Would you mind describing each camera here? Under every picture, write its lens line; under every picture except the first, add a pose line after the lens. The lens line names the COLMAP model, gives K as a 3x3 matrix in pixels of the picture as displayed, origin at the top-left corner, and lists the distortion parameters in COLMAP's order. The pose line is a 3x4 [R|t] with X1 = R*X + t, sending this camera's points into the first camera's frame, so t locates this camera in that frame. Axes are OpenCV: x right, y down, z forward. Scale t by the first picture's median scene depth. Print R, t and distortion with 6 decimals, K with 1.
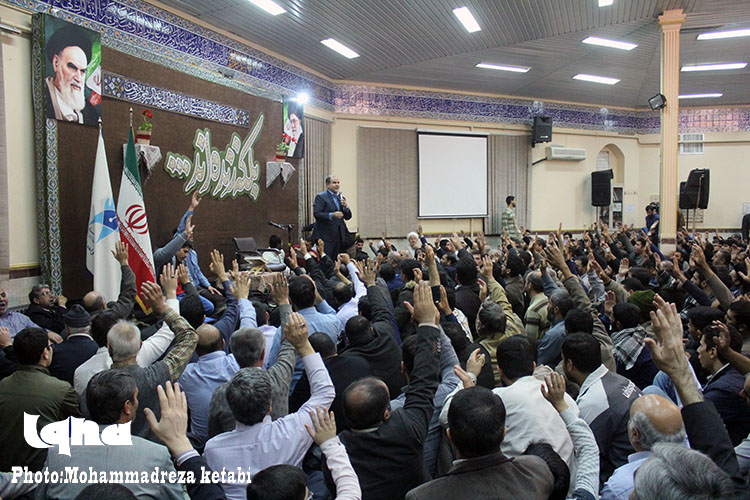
lens RADIAL K [[614.8, 0, 377.0], [0, 614.8, 253.7], [0, 0, 1]] dist [-0.143493, 0.108868]
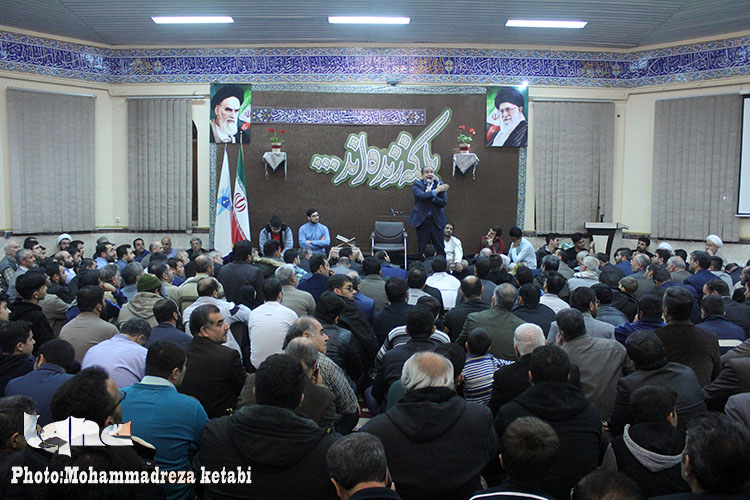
lens RADIAL K [[614.8, 0, 377.0], [0, 614.8, 250.4], [0, 0, 1]] dist [-0.143493, 0.108868]
pose [[0.353049, 0.093609, -0.930910, 0.943336], [-0.078334, 0.994446, 0.070289, -0.056159], [0.932320, 0.048106, 0.358421, 0.598940]]
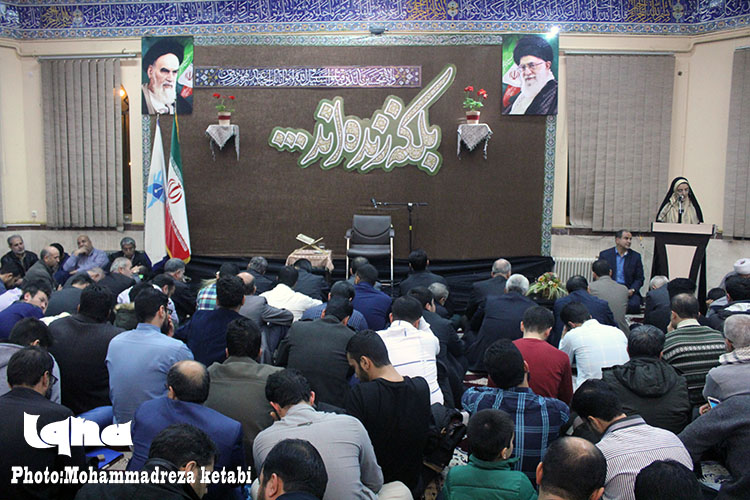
lens RADIAL K [[614.8, 0, 373.0], [0, 614.8, 251.7], [0, 0, 1]] dist [-0.143493, 0.108868]
pose [[0.311279, 0.117345, -0.943046, 0.674717], [-0.074470, 0.992308, 0.098894, -0.066486], [0.947396, 0.039445, 0.317623, 0.773988]]
